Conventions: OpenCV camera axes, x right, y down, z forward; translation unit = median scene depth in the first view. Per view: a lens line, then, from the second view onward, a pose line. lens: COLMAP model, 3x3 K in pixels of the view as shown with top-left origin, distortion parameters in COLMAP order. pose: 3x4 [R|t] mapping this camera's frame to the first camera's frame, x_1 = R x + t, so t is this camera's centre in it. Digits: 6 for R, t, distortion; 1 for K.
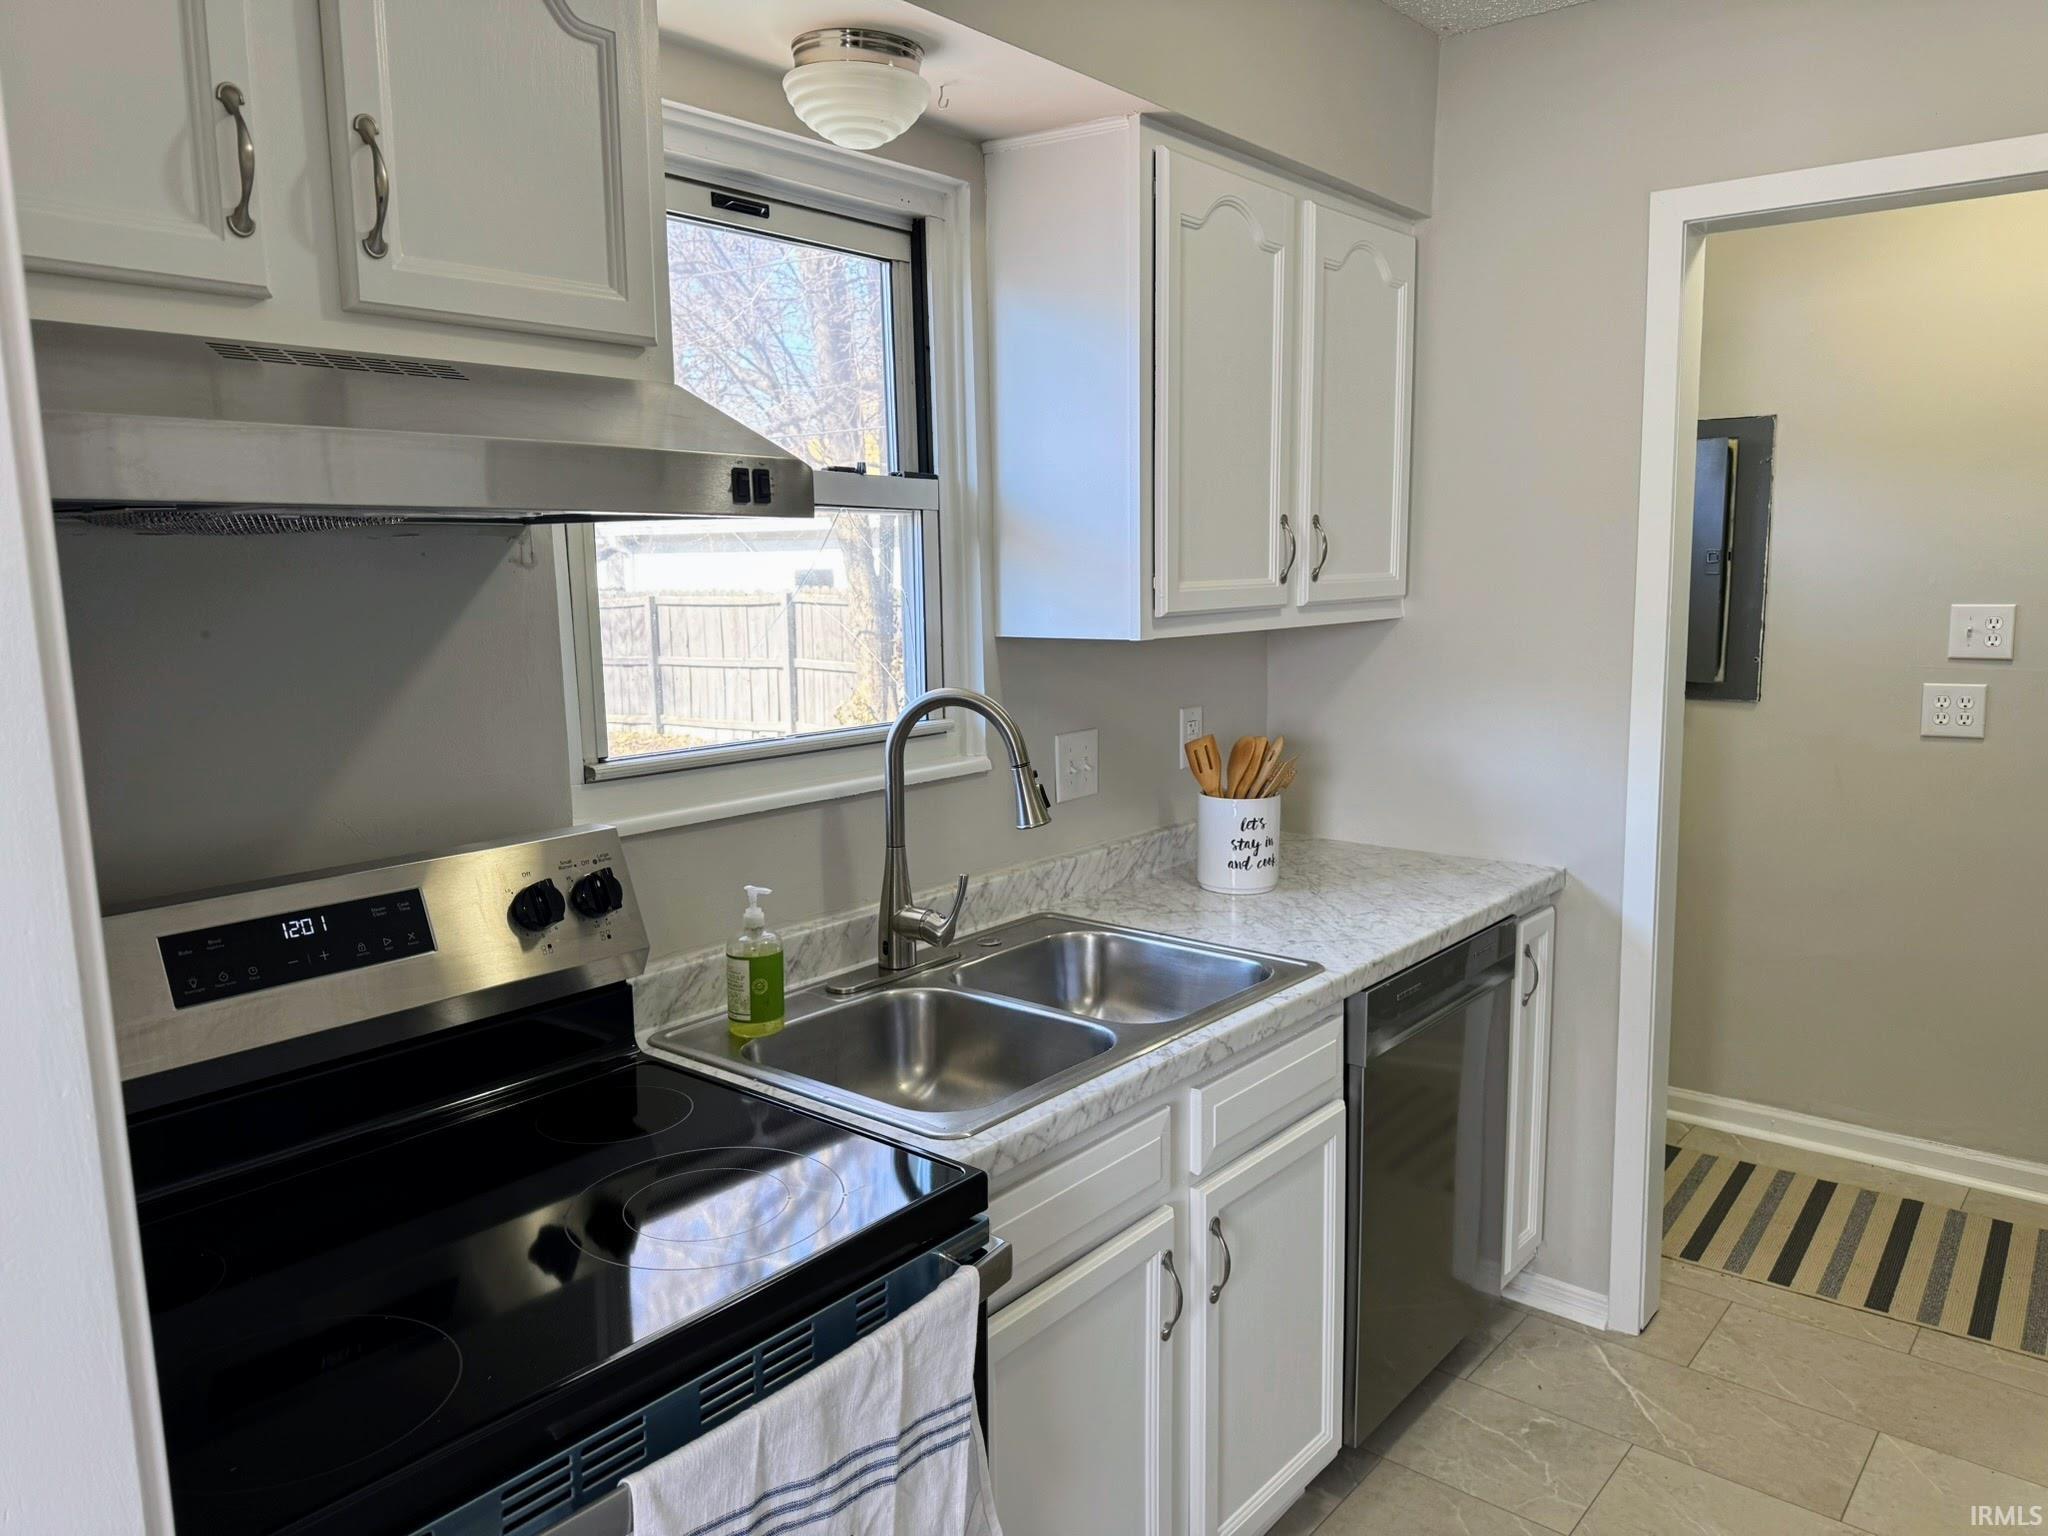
lens RADIAL K [[1469.1, 0, 1016.7], [0, 1469.1, 803.0], [0, 0, 1]] dist [0.104723, -0.086956]
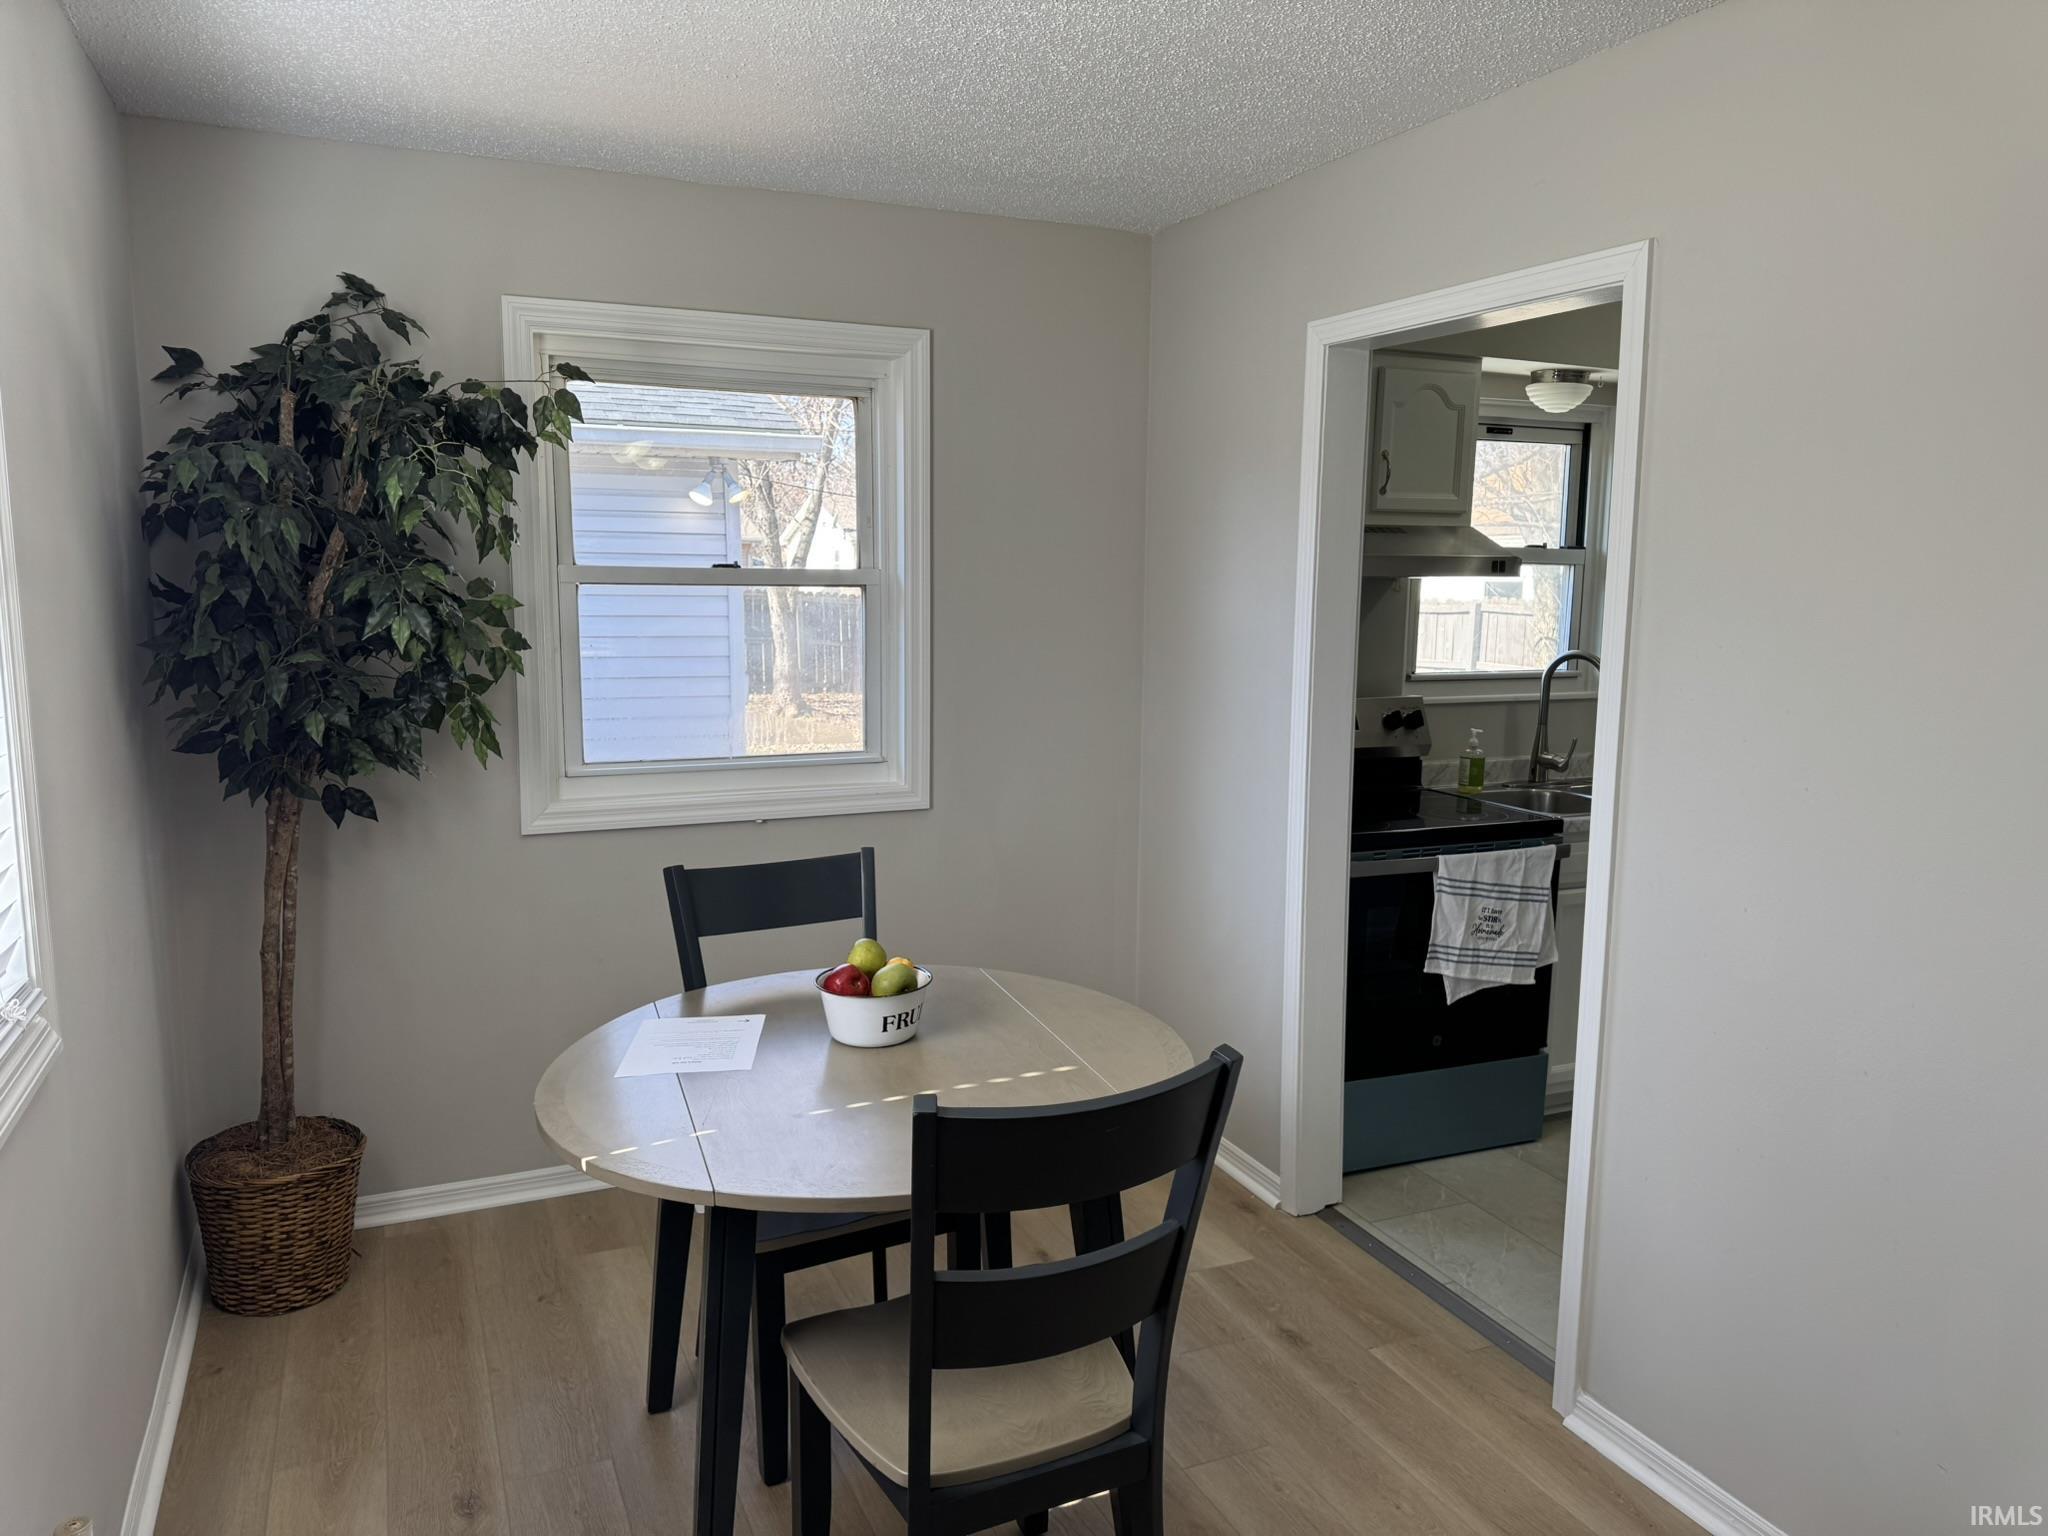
lens RADIAL K [[1469.1, 0, 1016.7], [0, 1469.1, 803.0], [0, 0, 1]] dist [0.104723, -0.086956]
pose [[0.901969, 0.089328, -0.422459, 0.140042], [-0.091418, 0.995694, 0.015354, 0.167765], [0.422012, 0.024771, 0.906252, -1.182410]]
